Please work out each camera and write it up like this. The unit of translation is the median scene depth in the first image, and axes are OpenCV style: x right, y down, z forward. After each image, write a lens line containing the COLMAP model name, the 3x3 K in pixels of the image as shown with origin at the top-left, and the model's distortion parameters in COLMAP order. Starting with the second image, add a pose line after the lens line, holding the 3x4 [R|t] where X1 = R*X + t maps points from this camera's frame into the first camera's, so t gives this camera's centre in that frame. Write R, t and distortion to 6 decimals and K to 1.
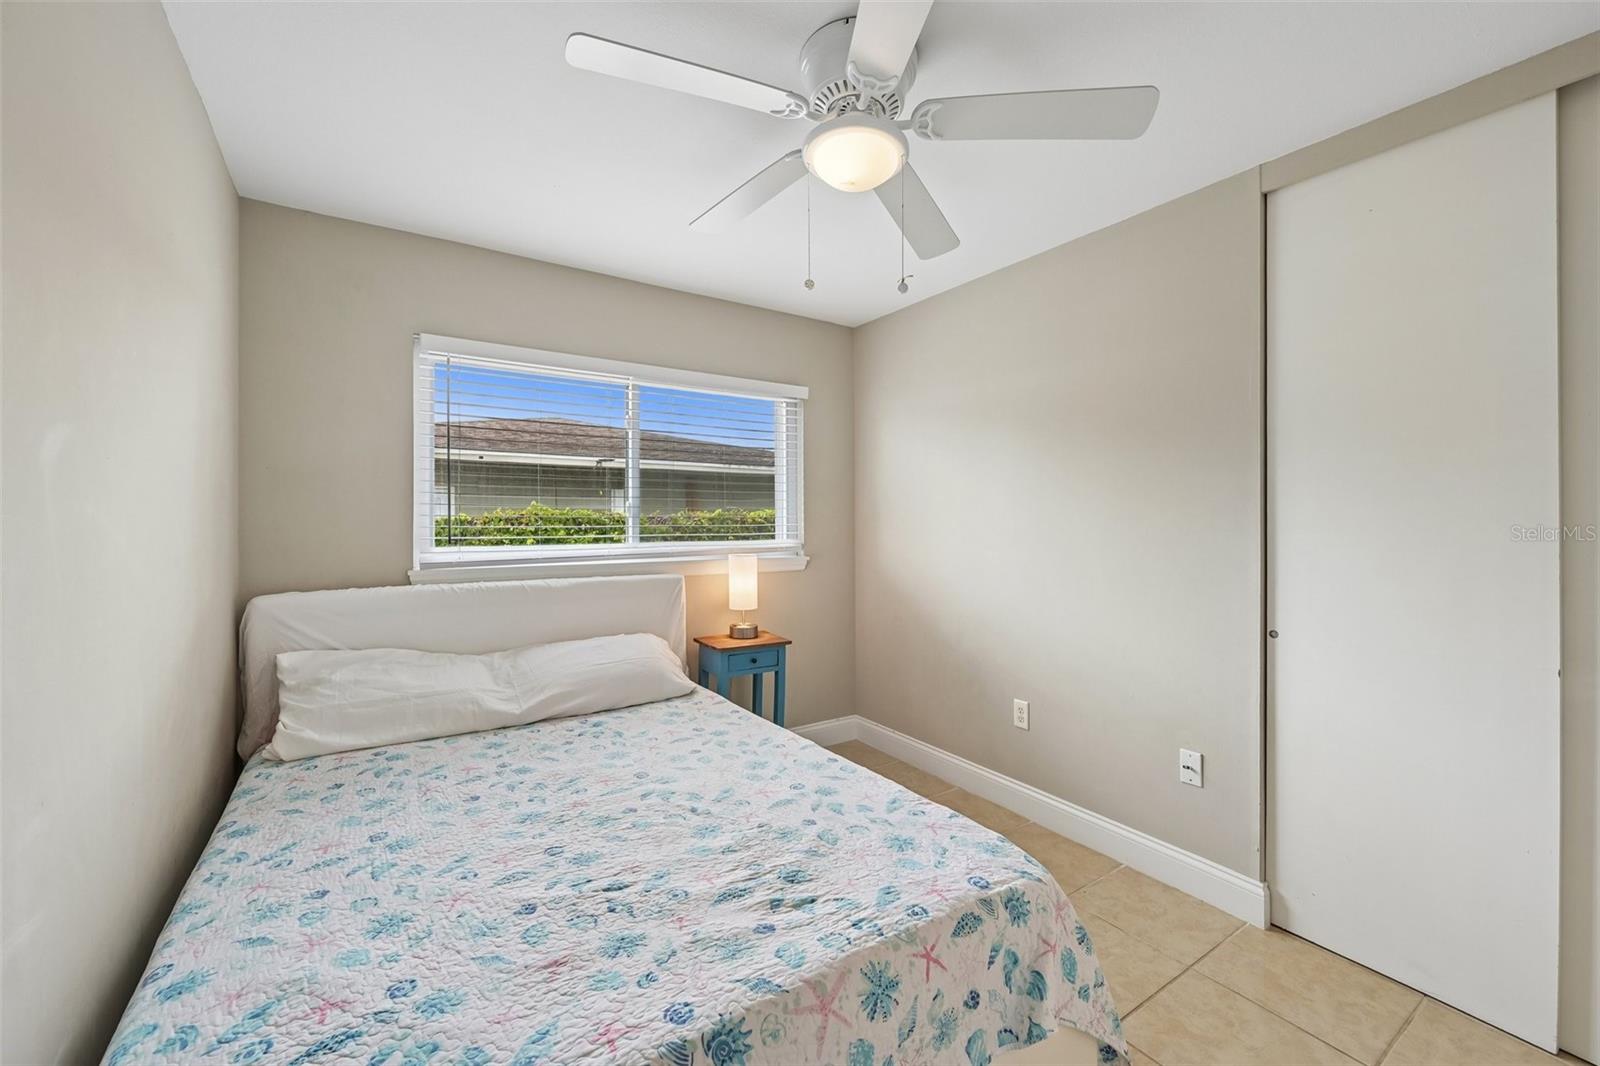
lens RADIAL K [[651.3, 0, 775.9], [0, 651.3, 536.7], [0, 0, 1]] dist [0.001911, 0.000255]
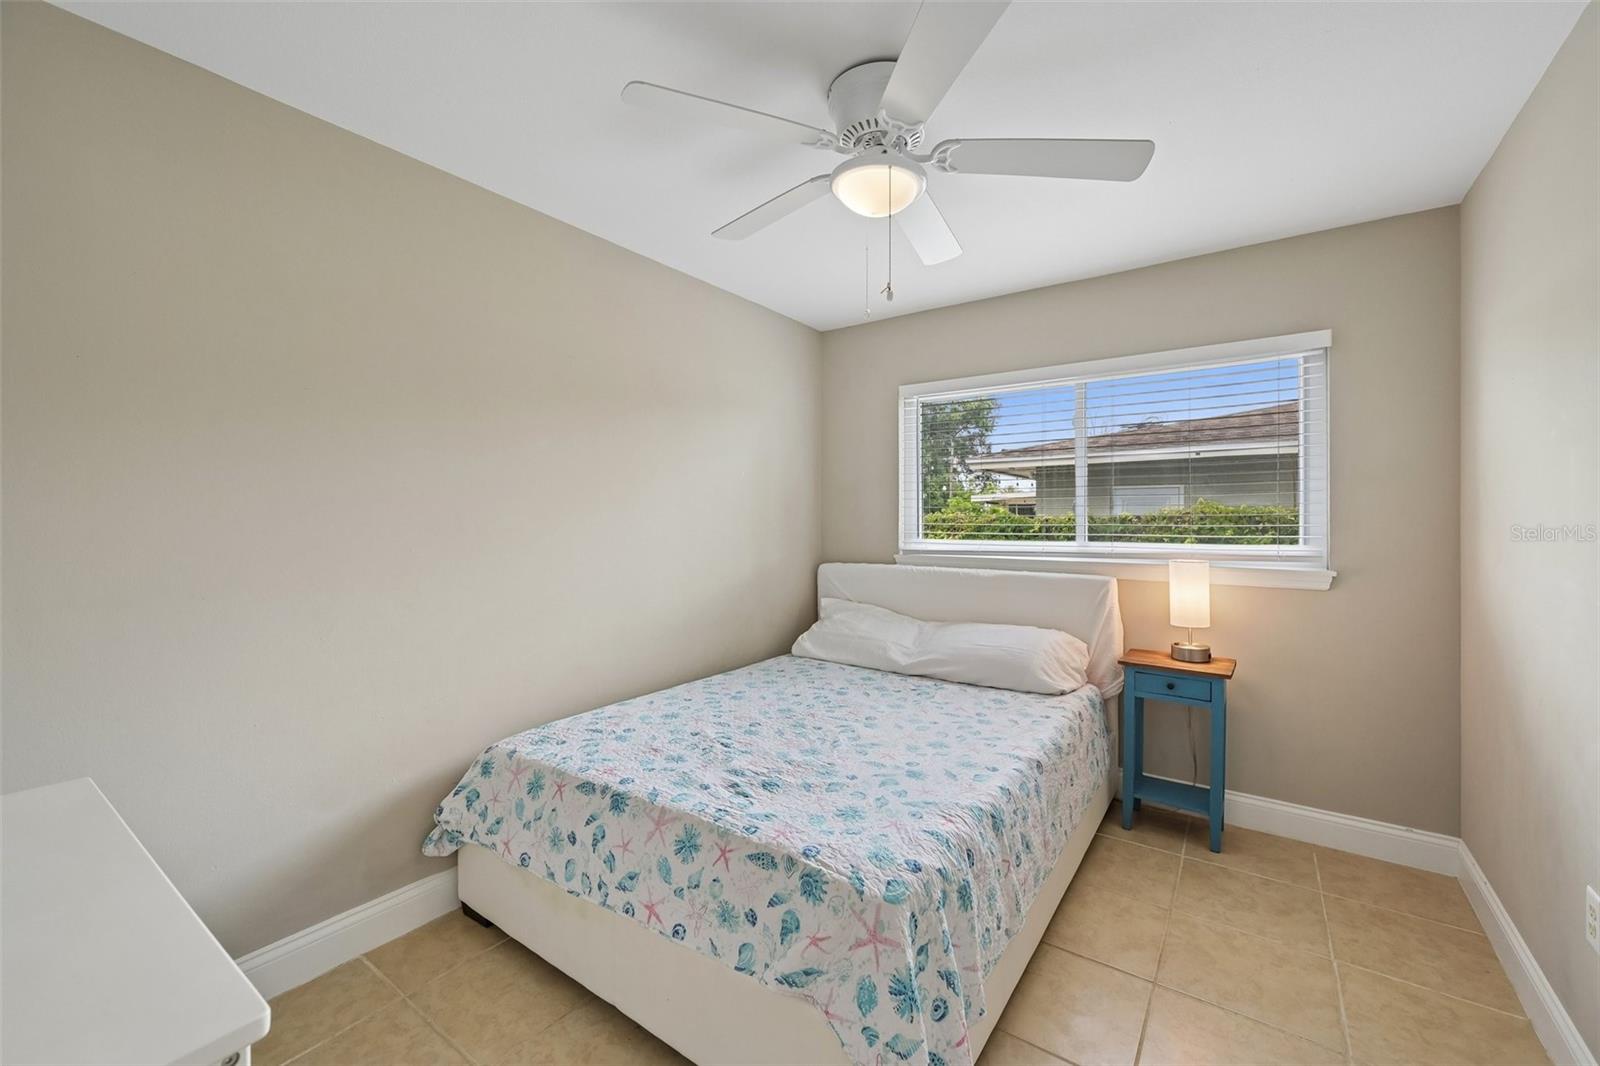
lens RADIAL K [[640.5, 0, 805.6], [0, 640.5, 536.5], [0, 0, 1]] dist [-0.000065, 0.000257]
pose [[0.358836, 0.026013, -0.933038, 0.924400], [-0.022006, 0.999570, 0.019404, -0.014162], [0.933141, 0.013570, 0.359254, 0.424944]]
